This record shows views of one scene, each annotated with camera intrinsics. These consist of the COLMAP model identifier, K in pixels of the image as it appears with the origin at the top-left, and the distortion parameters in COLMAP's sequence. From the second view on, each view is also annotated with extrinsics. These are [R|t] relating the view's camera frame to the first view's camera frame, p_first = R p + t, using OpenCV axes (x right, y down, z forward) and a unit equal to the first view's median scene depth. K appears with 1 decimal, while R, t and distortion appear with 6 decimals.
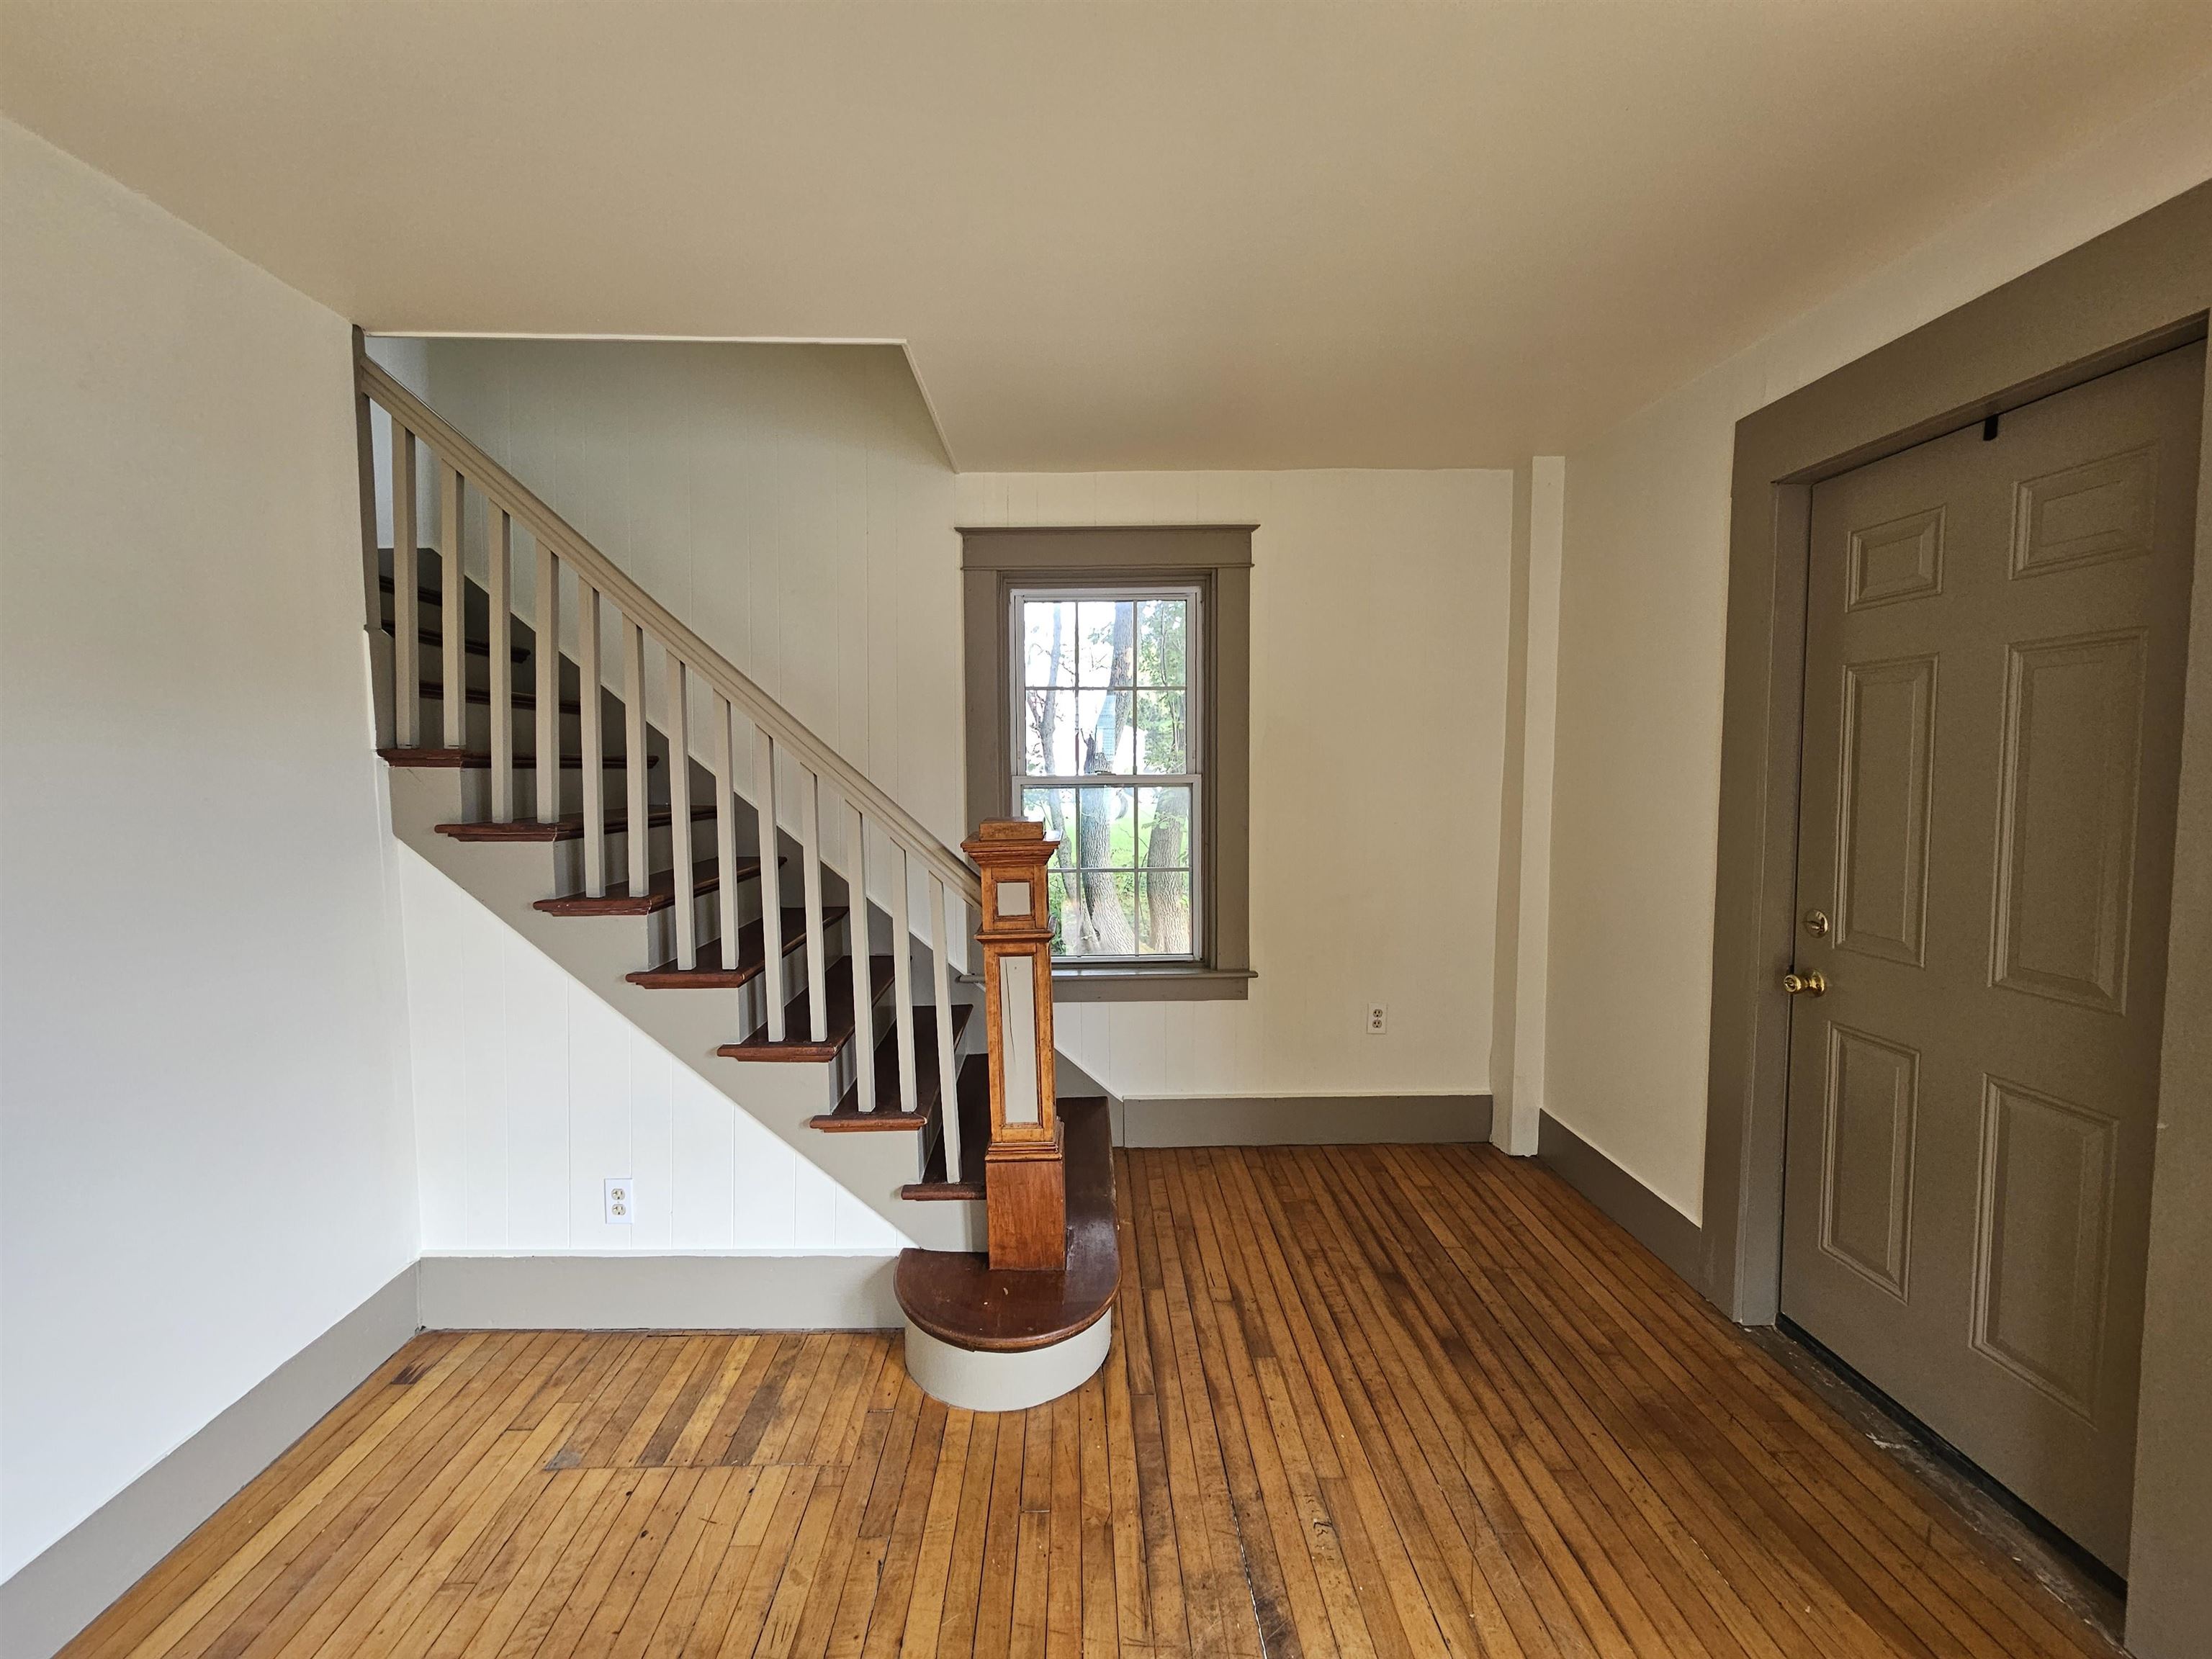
lens RADIAL K [[909.4, 0, 1087.3], [0, 909.4, 818.2], [0, 0, 1]] dist [0.000419, -0.000577]
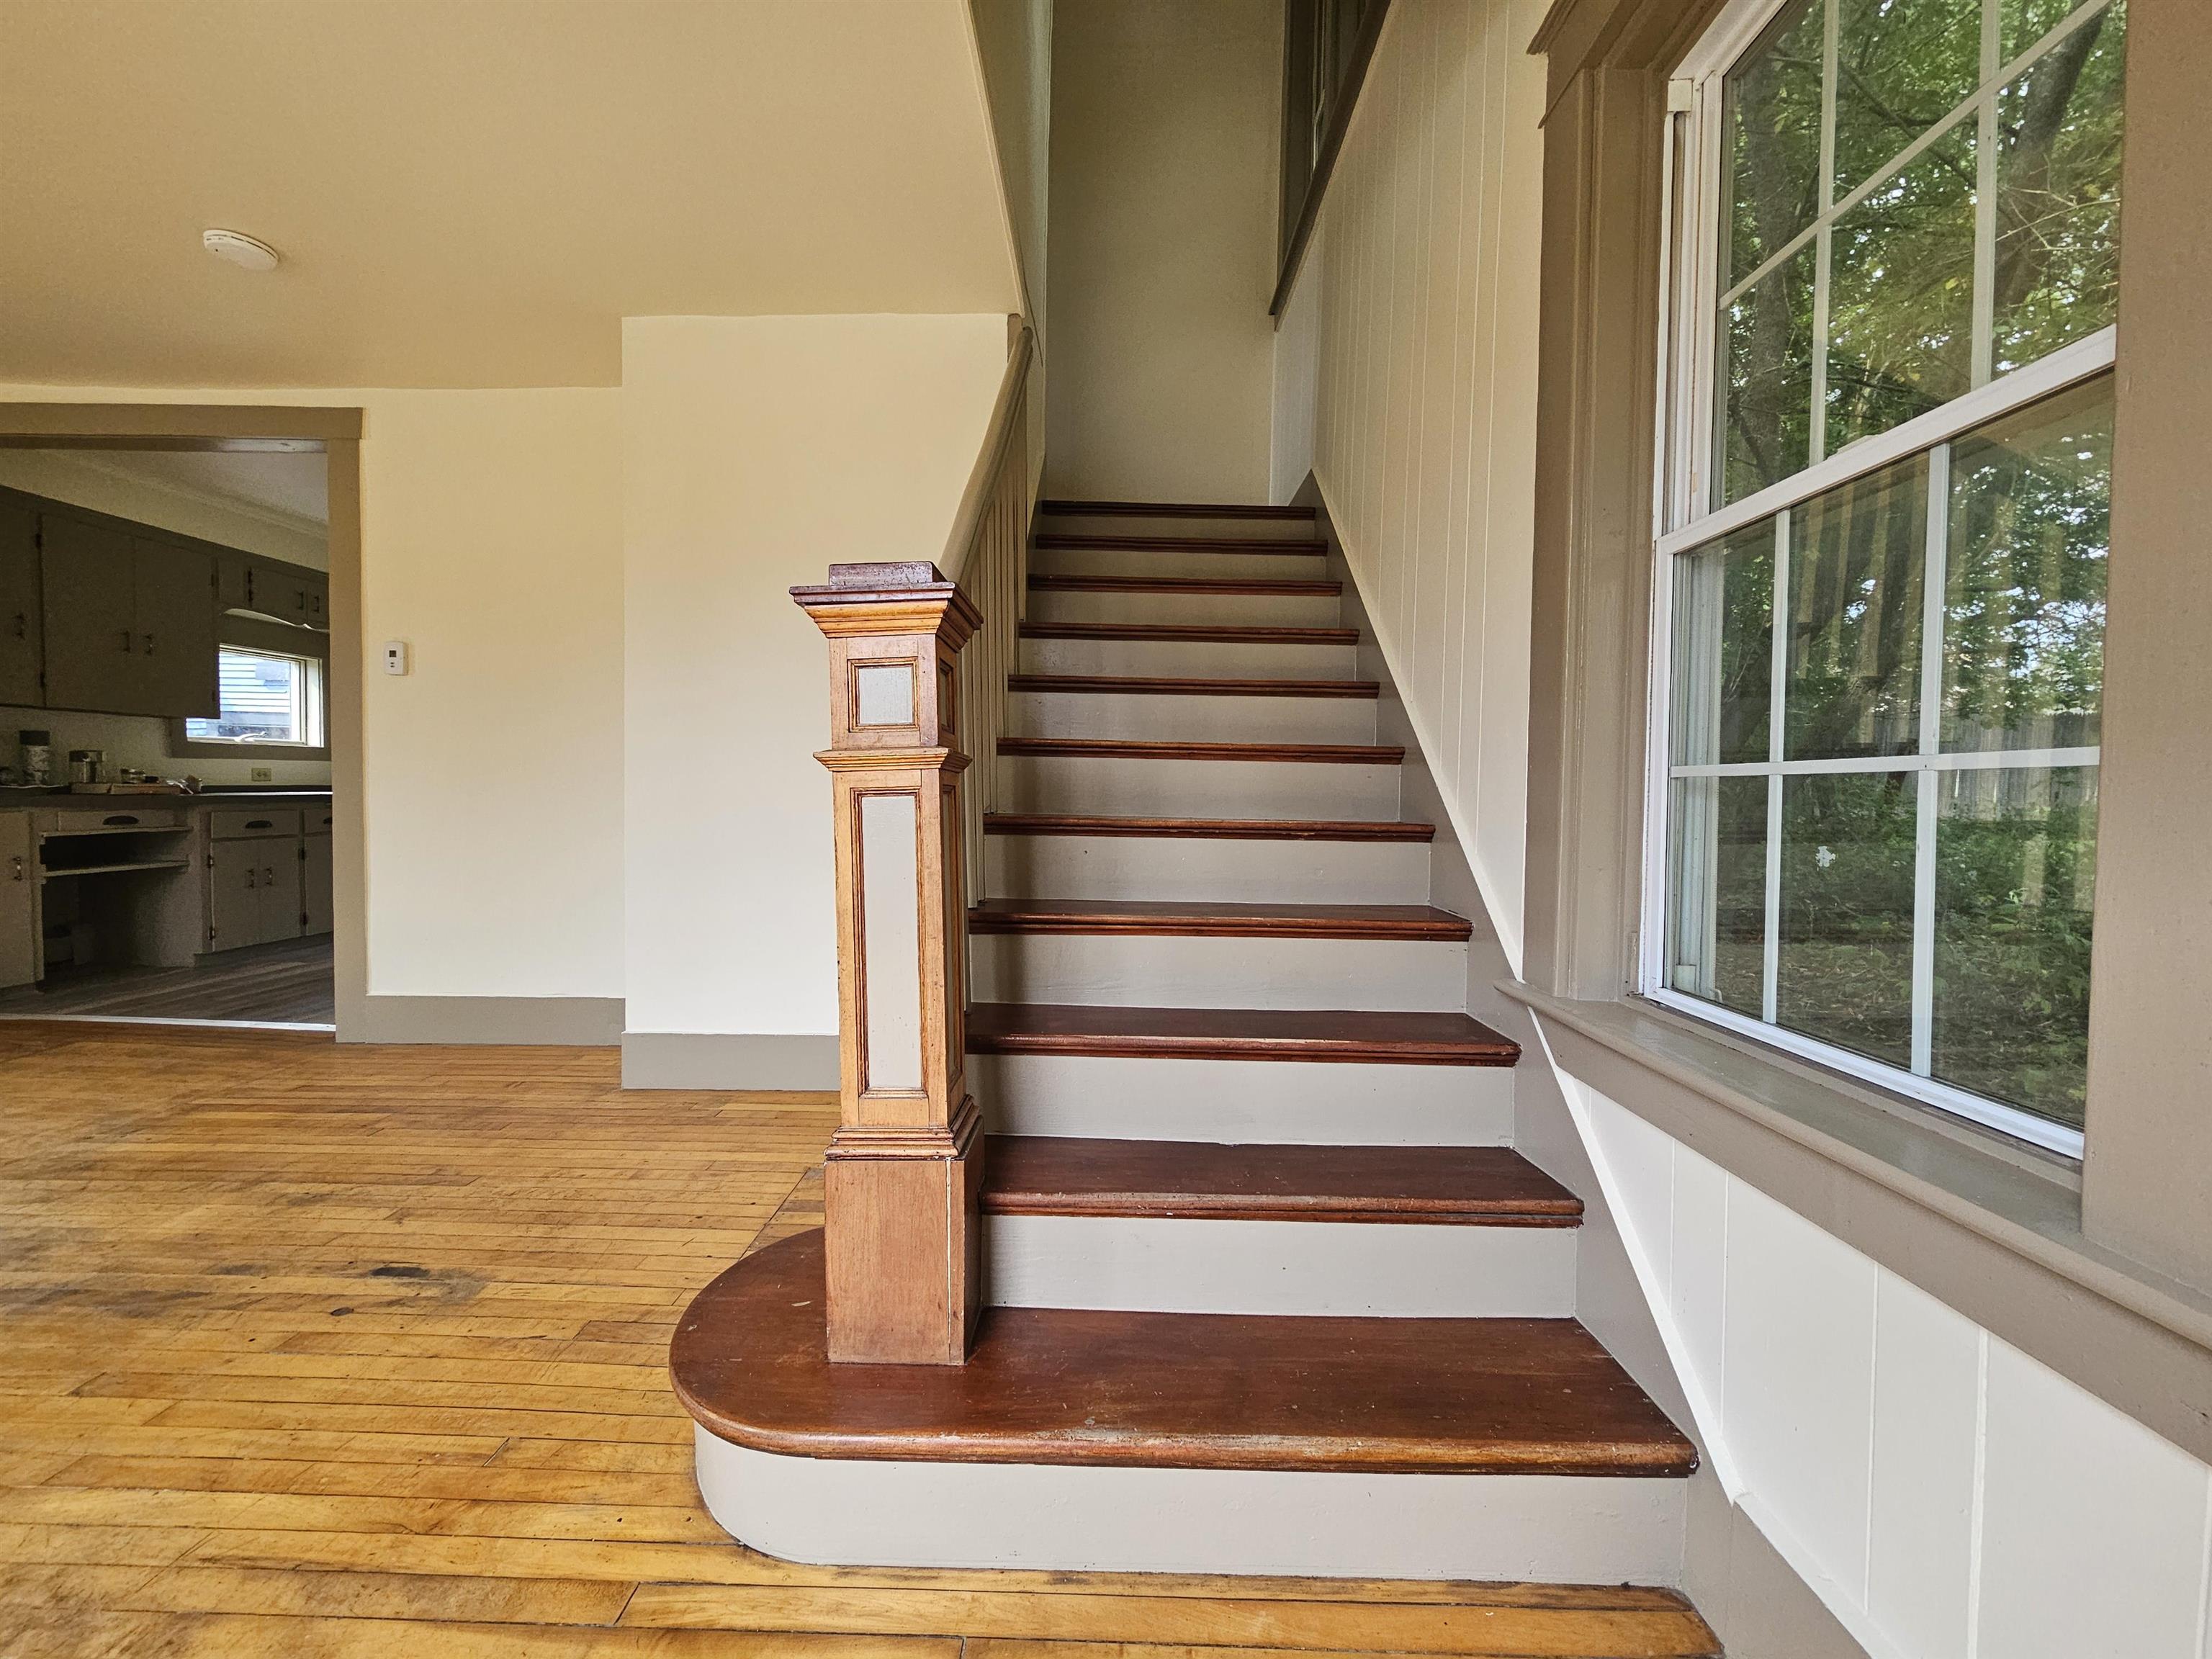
lens RADIAL K [[909.4, 0, 1087.3], [0, 909.4, 818.2], [0, 0, 1]] dist [0.000419, -0.000577]
pose [[-0.045092, 0.026550, -0.998630, 0.492871], [-0.077239, 0.996562, 0.029983, 0.139383], [0.995992, 0.078485, -0.042886, 1.114383]]
